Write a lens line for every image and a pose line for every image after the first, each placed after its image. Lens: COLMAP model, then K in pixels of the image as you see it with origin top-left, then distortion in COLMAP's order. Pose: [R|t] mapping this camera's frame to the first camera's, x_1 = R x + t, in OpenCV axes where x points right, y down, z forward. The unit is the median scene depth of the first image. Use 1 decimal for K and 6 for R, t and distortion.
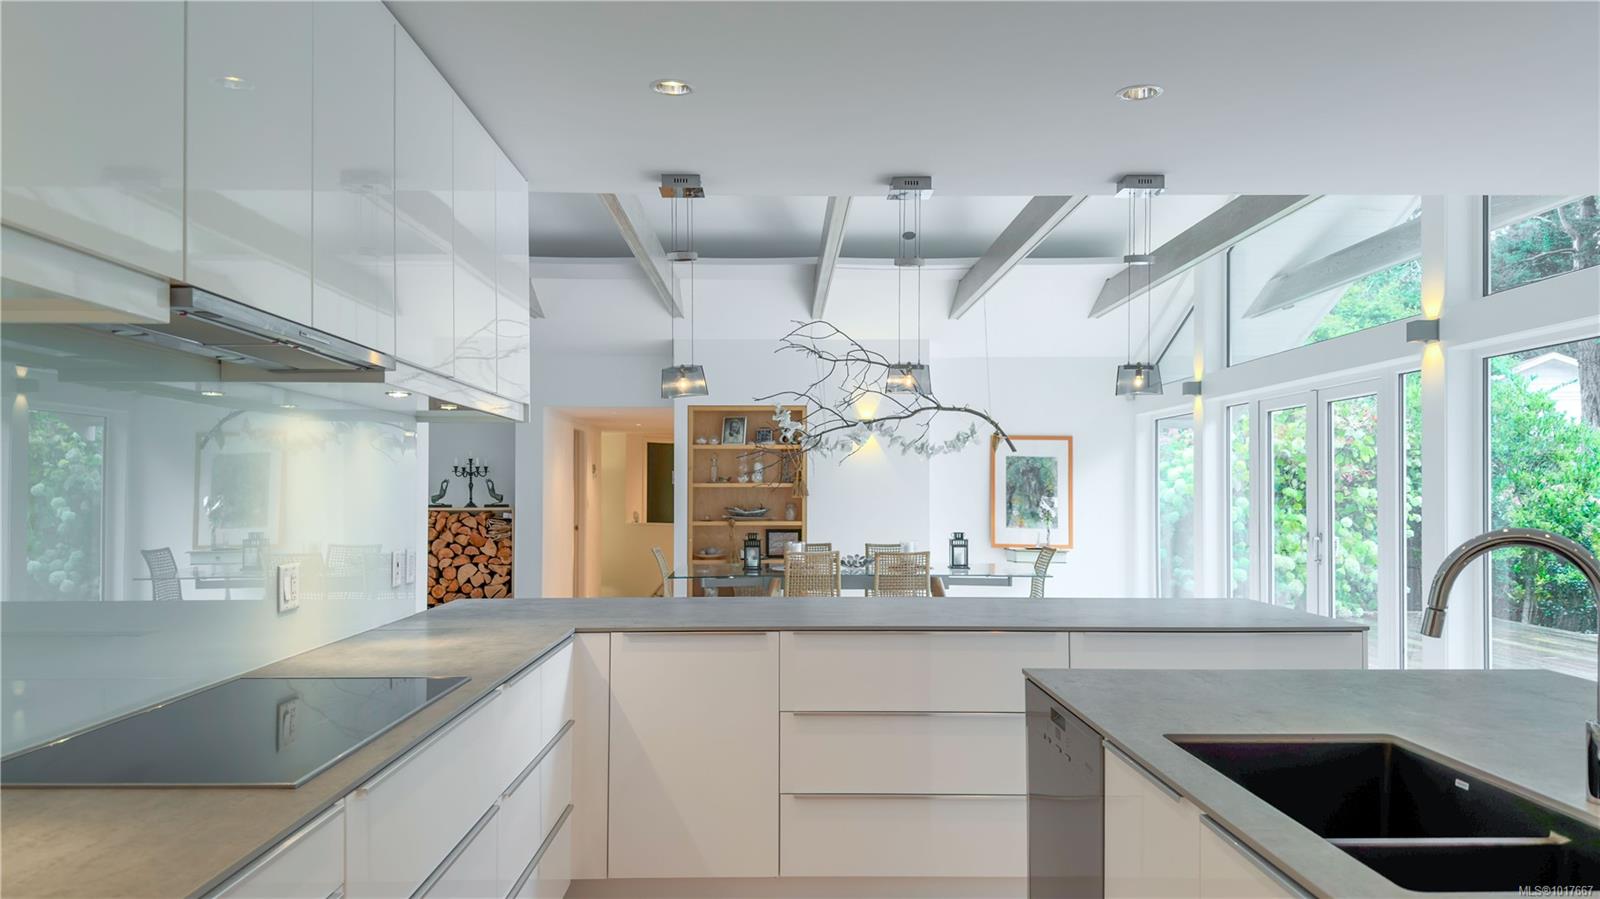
lens RADIAL K [[1114.6, 0, 795.7], [0, 1114.6, 503.9], [0, 0, 1]] dist [0.084021, -0.095118]
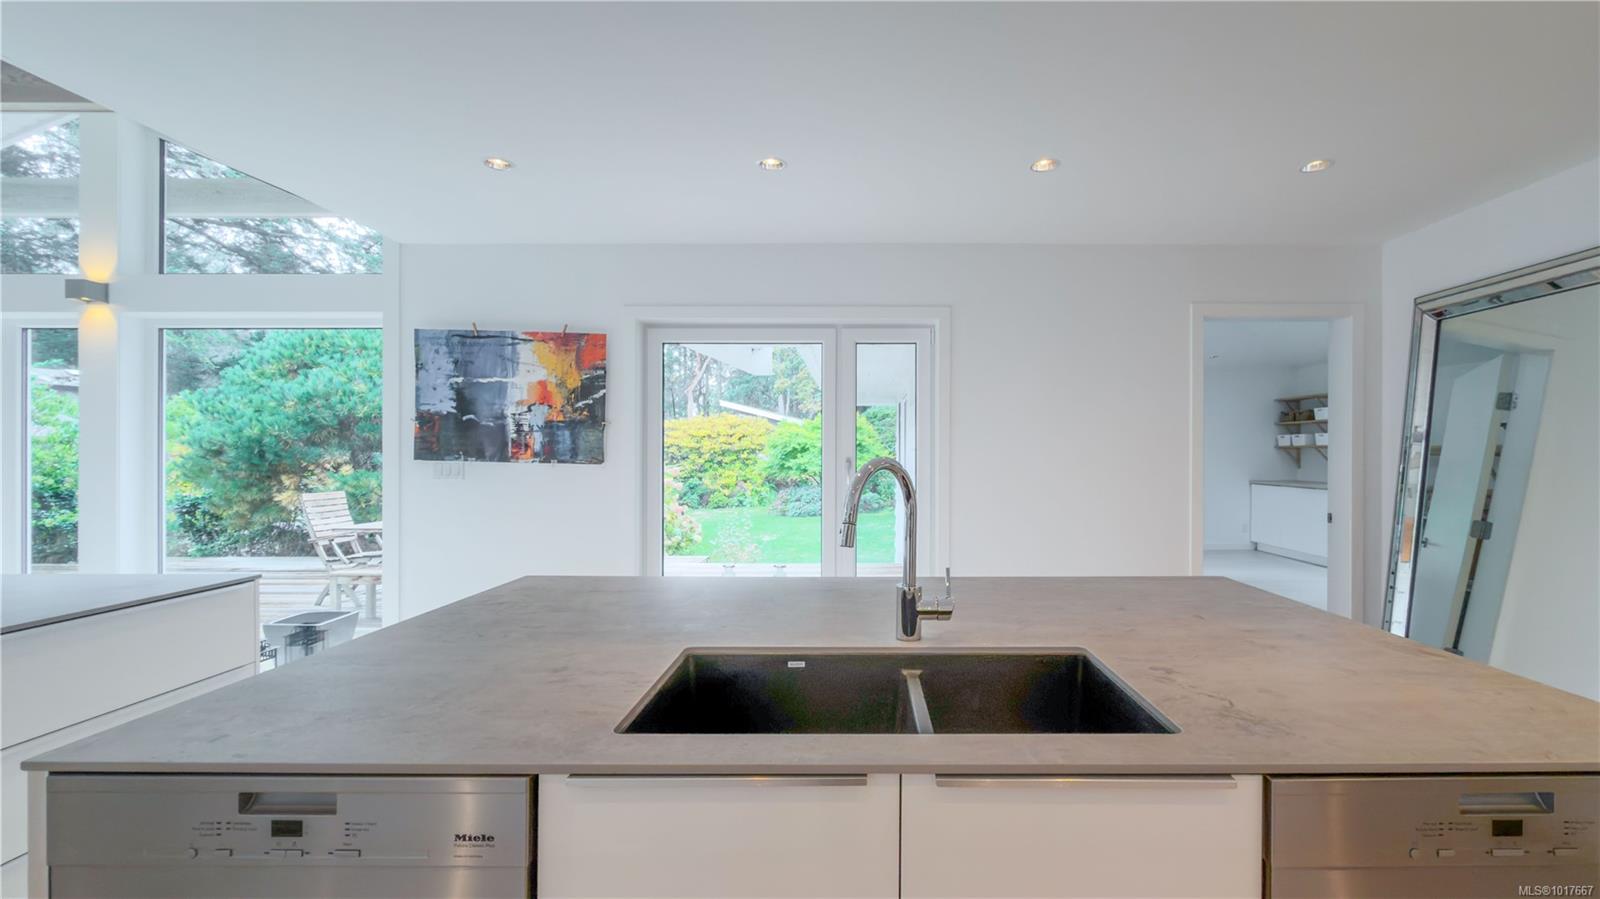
lens RADIAL K [[658.8, 0, 850.3], [0, 658.8, 455.6], [0, 0, 1]] dist [0.000872, 0.000123]
pose [[0.007744, 0.001638, 0.999969, -0.029798], [0.008368, 0.999964, -0.001702, 0.003483], [-0.999935, 0.008381, 0.007730, 0.191336]]
